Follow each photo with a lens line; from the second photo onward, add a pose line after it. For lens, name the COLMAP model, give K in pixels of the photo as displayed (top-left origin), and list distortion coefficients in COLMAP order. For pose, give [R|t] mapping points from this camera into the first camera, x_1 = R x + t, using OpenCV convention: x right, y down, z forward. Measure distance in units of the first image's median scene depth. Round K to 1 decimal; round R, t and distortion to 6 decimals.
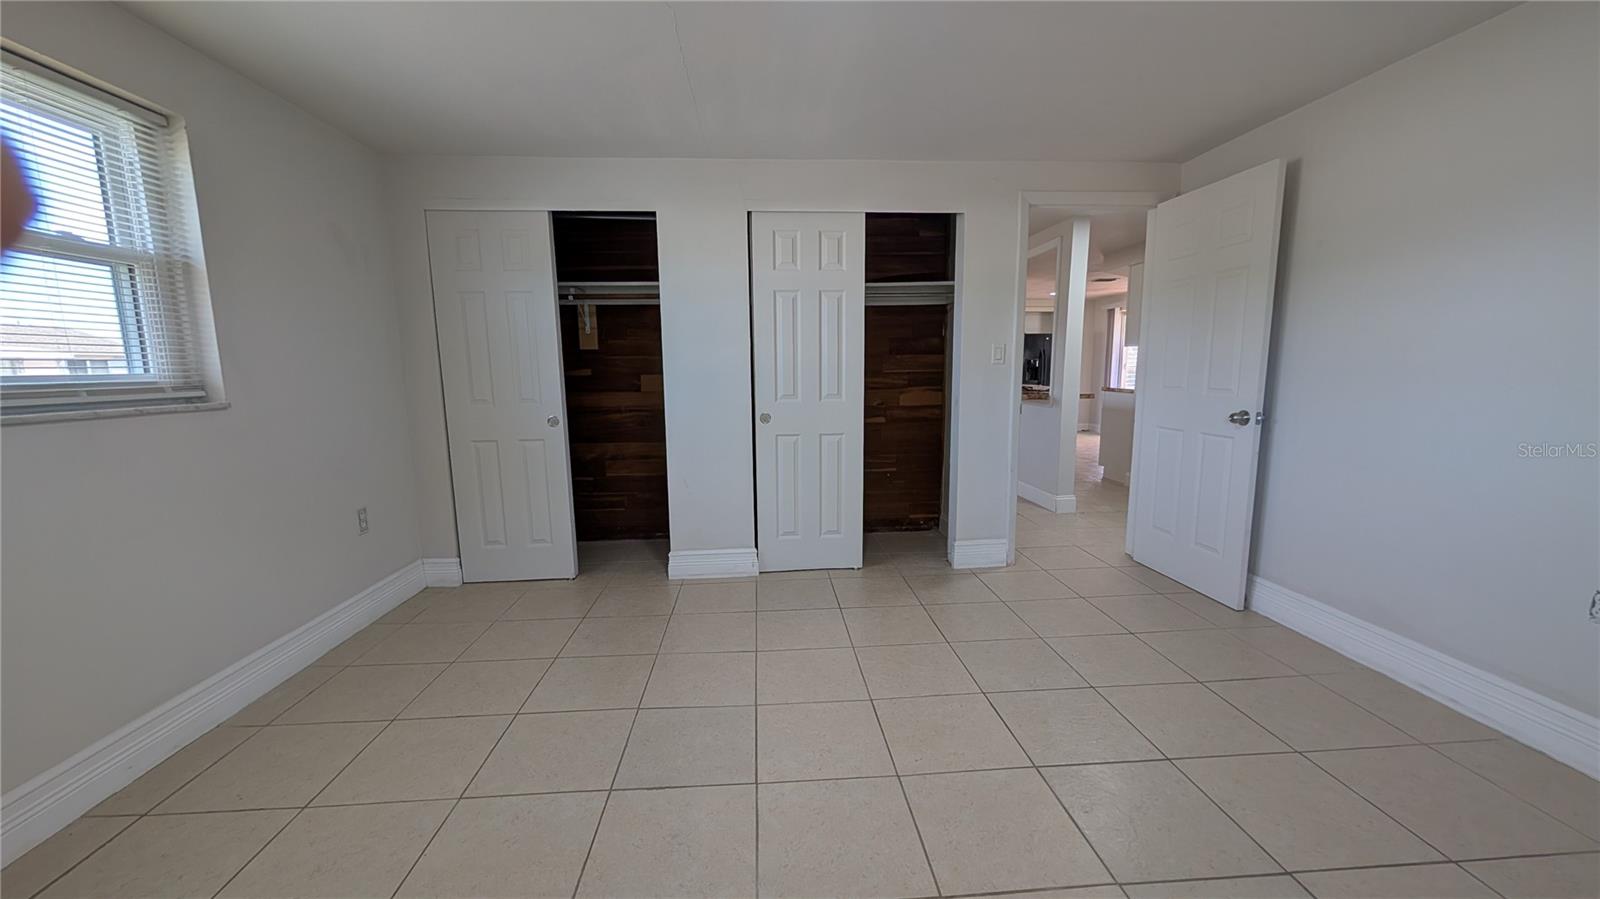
lens RADIAL K [[608.9, 0, 796.8], [0, 608.9, 455.9], [0, 0, 1]] dist [-0.001662, 0.000710]
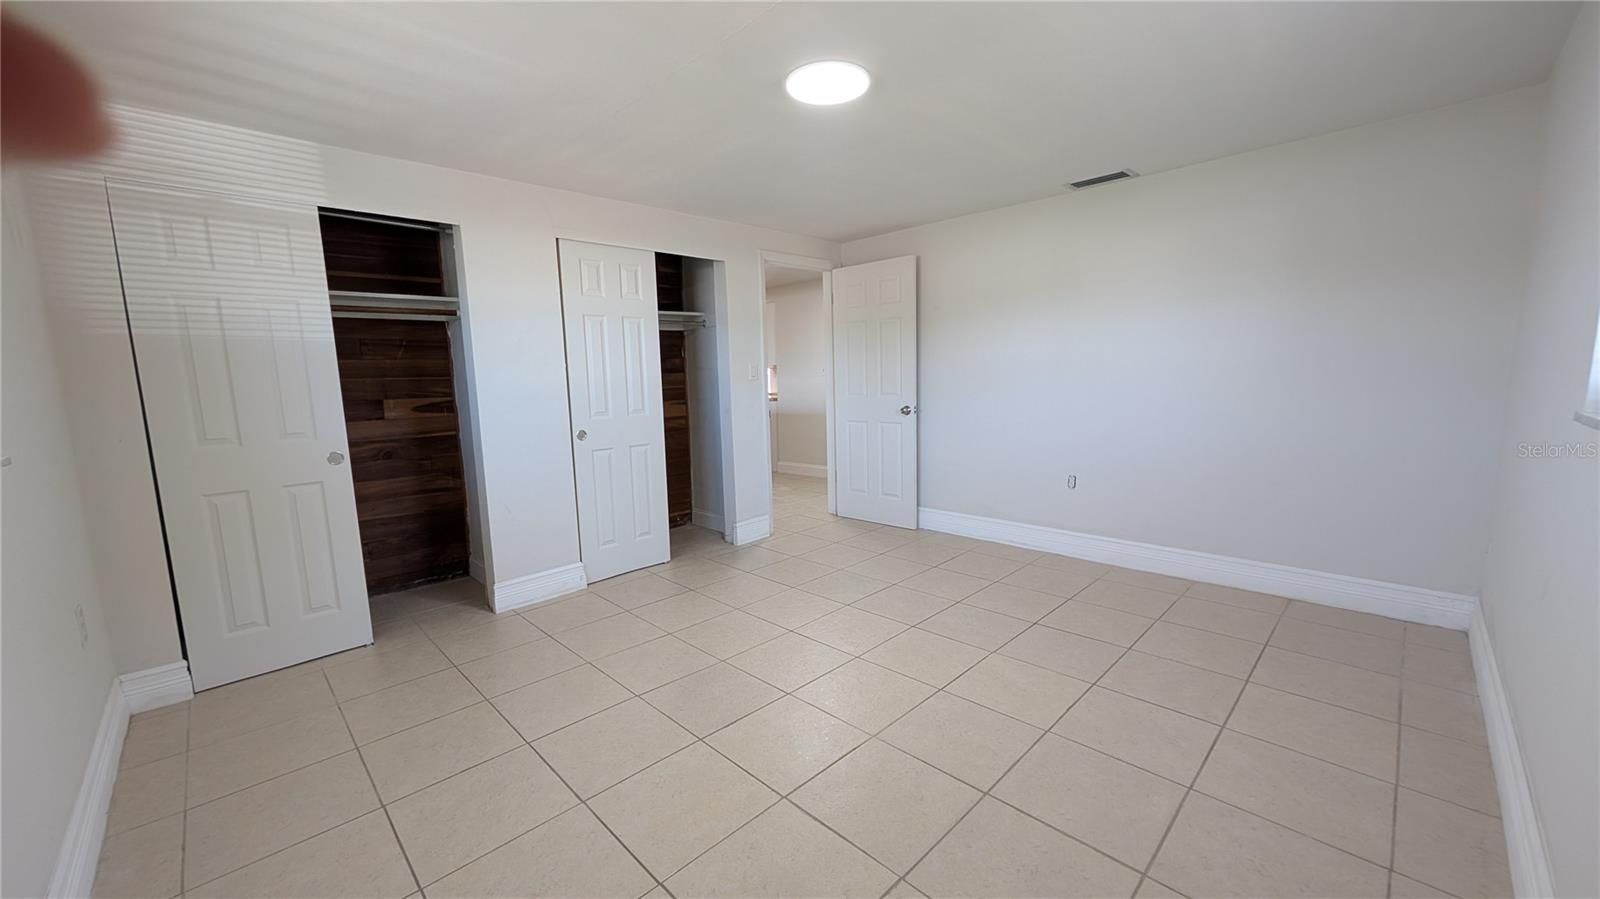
lens RADIAL K [[608.9, 0, 792.0], [0, 608.9, 459.8], [0, 0, 1]] dist [-0.001662, 0.000710]
pose [[0.756986, -0.100571, 0.645646, -0.456571], [0.118274, 0.992852, 0.015985, 0.006018], [-0.642638, 0.064263, 0.763470, -0.025584]]
